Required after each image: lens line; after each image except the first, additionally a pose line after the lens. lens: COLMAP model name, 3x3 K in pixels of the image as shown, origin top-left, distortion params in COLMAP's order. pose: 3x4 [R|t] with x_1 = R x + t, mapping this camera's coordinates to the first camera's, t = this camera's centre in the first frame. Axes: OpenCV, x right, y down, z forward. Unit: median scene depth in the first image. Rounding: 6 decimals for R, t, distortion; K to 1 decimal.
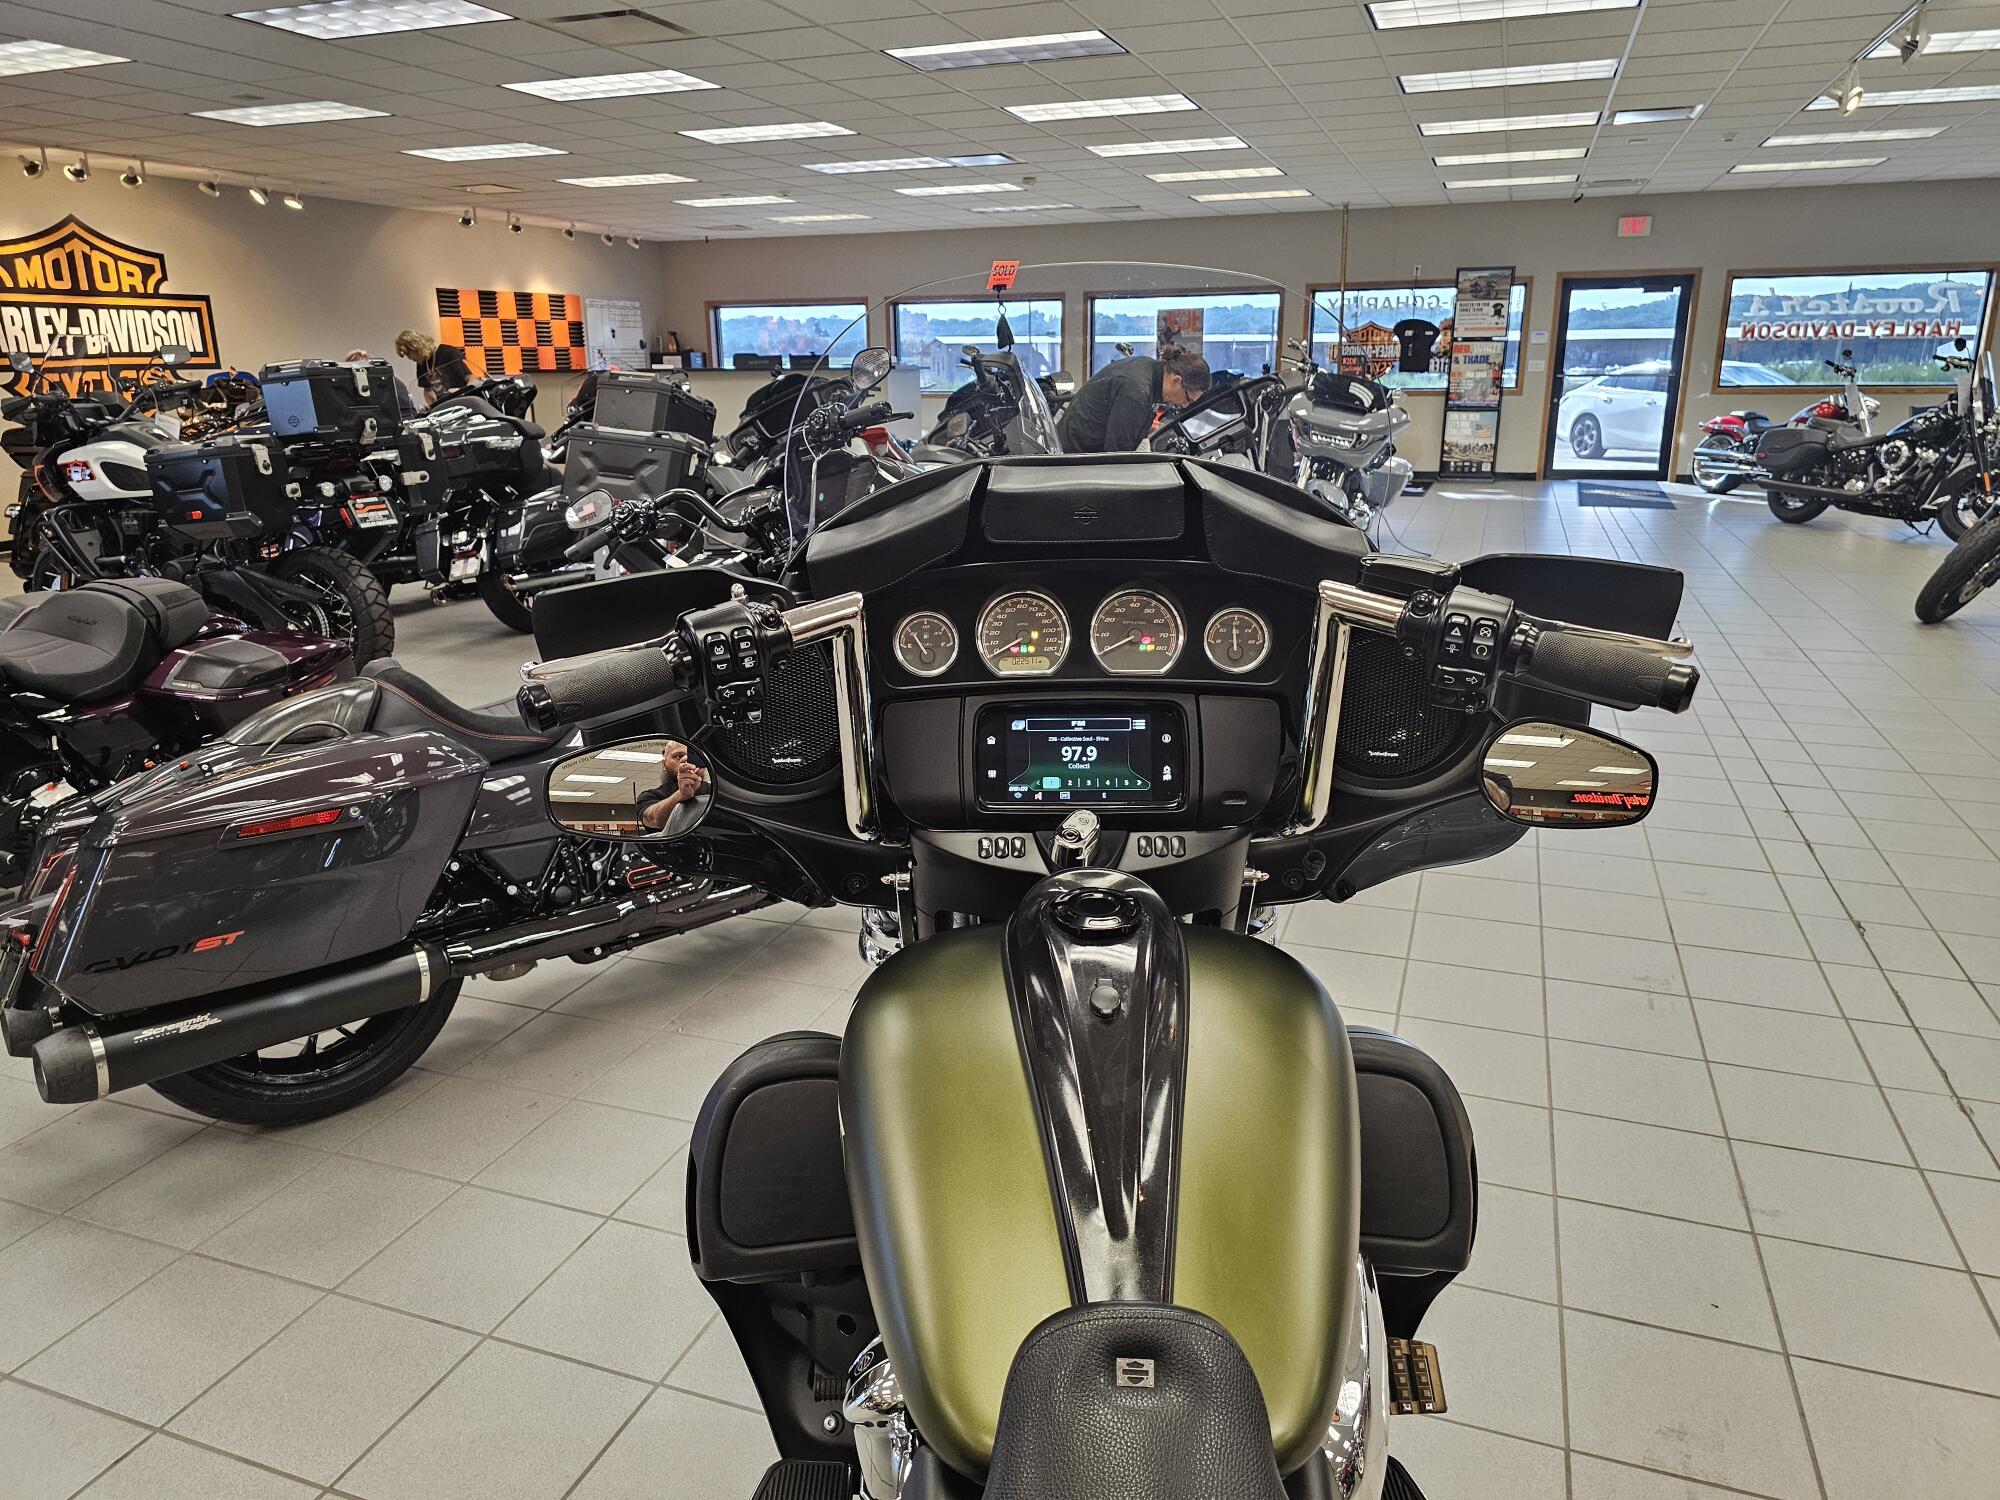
lens RADIAL K [[1345.5, 0, 980.7], [0, 1345.5, 737.3], [0, 0, 1]] dist [0.038442, -0.036131]
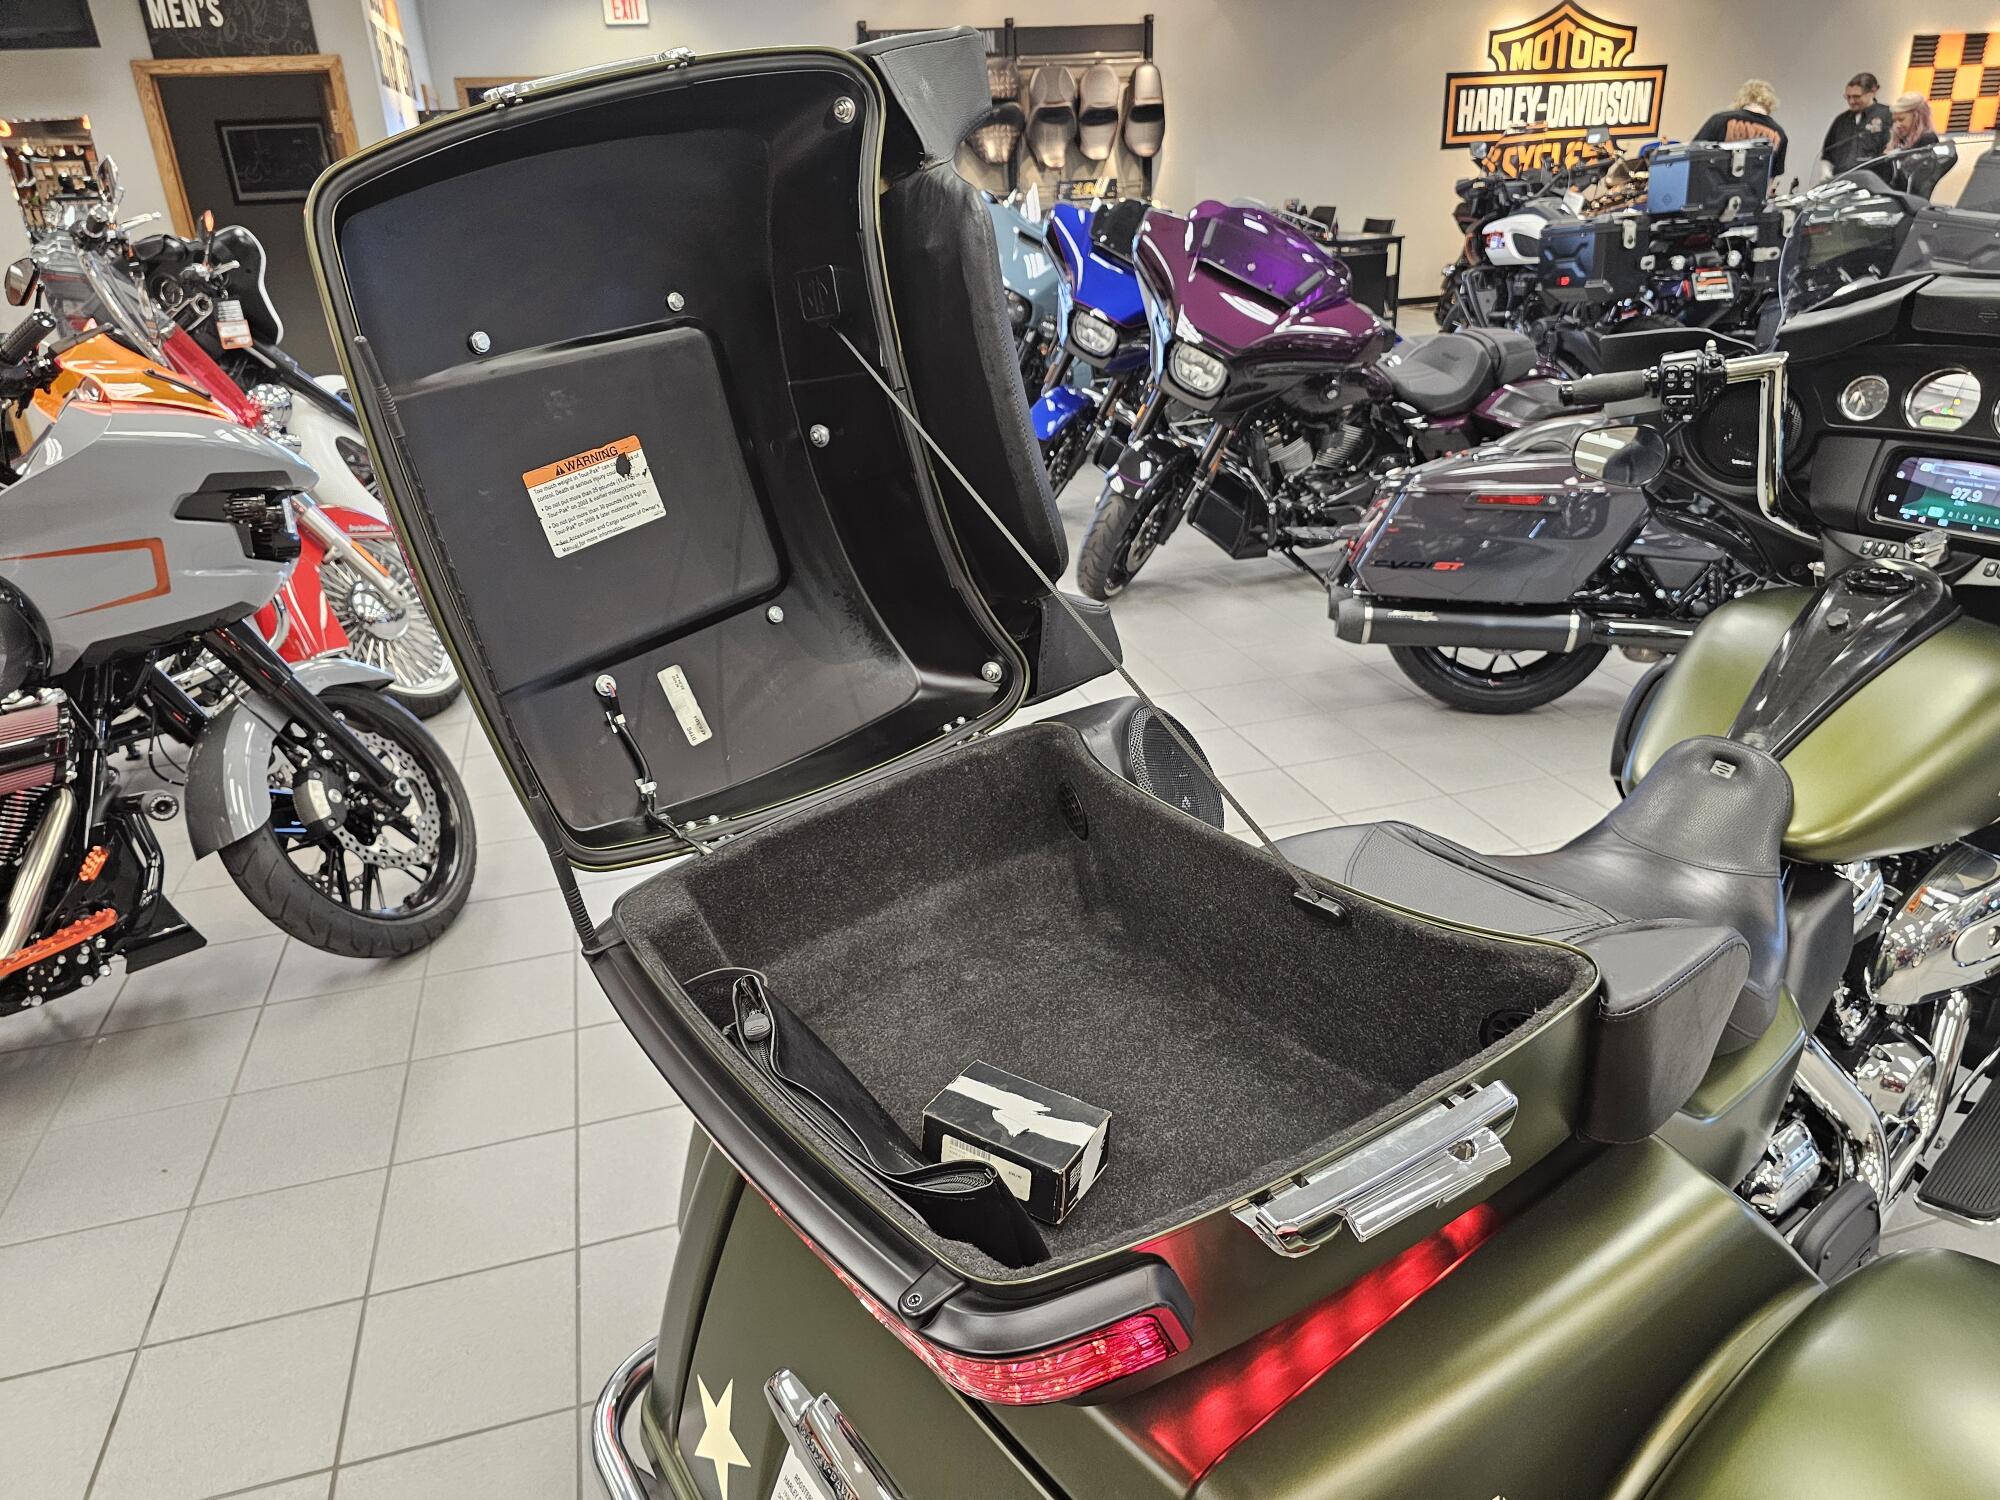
lens RADIAL K [[1352.6, 0, 995.4], [0, 1352.6, 747.6], [0, 0, 1]] dist [0.031288, -0.029476]
pose [[0.596655, 0.306518, -0.741654, 0.154185], [-0.180119, 0.951752, 0.248444, 0.023560], [0.782023, -0.014649, 0.623077, -0.169610]]
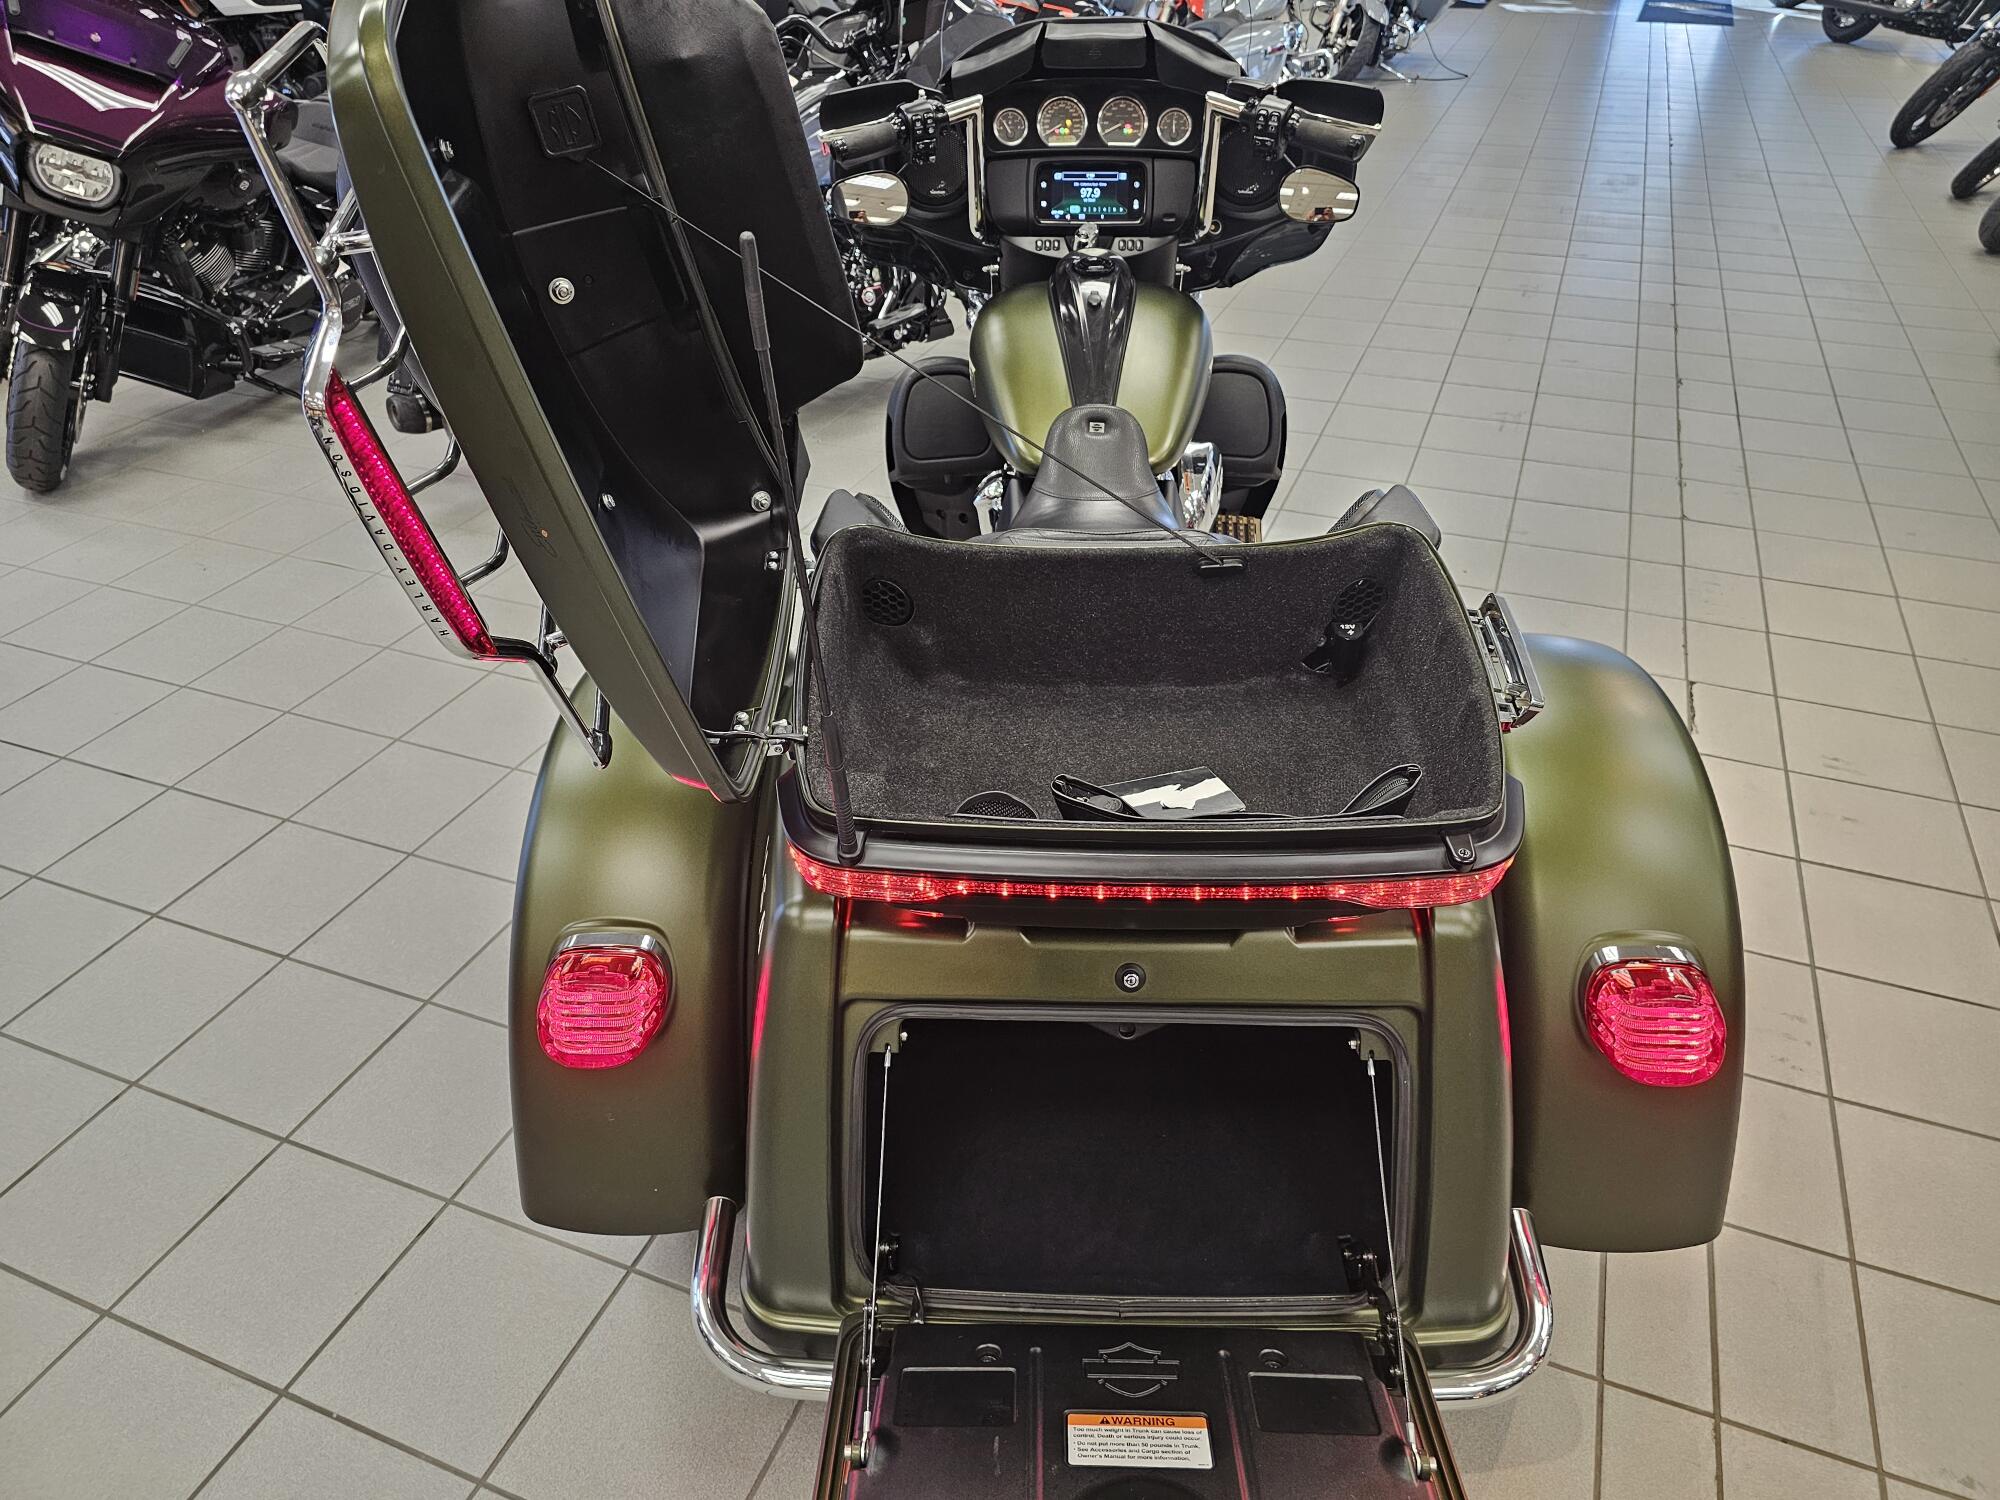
lens RADIAL K [[1357.1, 0, 981.3], [0, 1357.1, 746.9], [0, 0, 1]] dist [0.025243, -0.022406]
pose [[0.999639, 0.016351, -0.021335, -0.006648], [-0.008682, 0.947567, 0.319438, 0.036135], [0.025440, -0.319138, 0.947367, -0.275006]]
